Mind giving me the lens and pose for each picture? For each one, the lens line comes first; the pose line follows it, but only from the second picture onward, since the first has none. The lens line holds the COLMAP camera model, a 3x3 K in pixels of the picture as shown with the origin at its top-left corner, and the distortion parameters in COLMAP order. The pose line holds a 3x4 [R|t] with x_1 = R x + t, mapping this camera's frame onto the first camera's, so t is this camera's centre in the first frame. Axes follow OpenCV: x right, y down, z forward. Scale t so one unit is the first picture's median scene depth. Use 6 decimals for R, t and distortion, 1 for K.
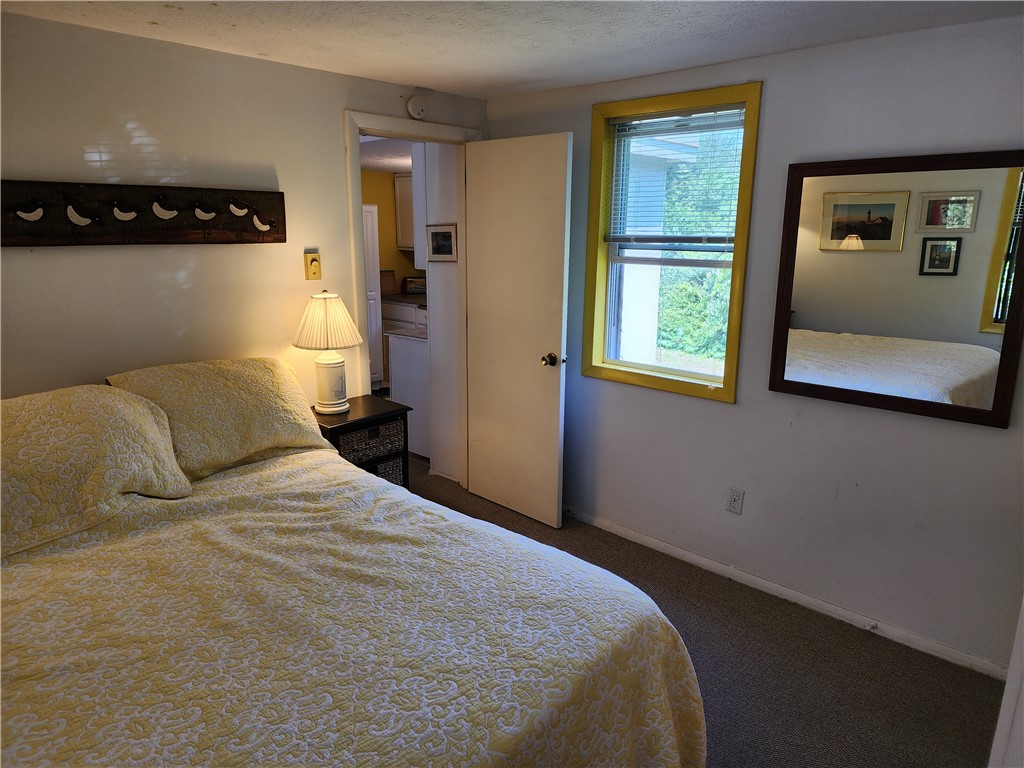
lens RADIAL K [[668.6, 0, 511.9], [0, 668.6, 383.8], [0, 0, 1]] dist [0.068264, -0.057481]
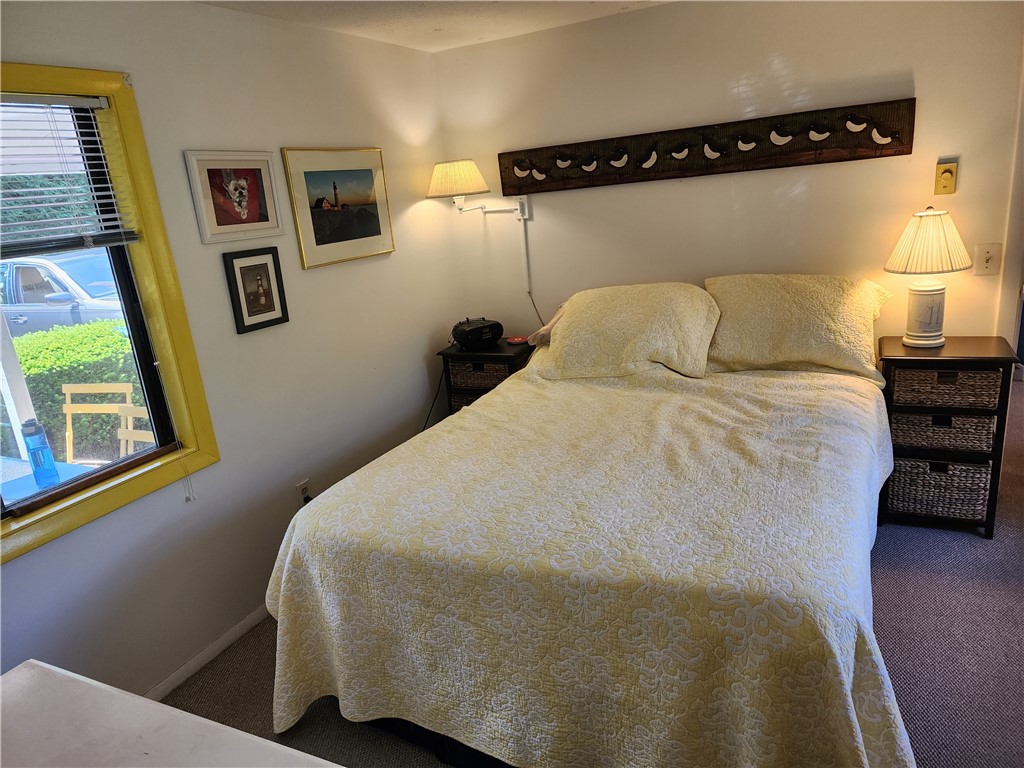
lens RADIAL K [[668.6, 0, 513.9], [0, 668.6, 383.8], [0, 0, 1]] dist [0.068264, -0.057481]
pose [[0.306870, 0.237382, -0.921673, 0.517719], [-0.122927, 0.970171, 0.208944, -0.038847], [0.943779, 0.049180, 0.326897, 0.238416]]
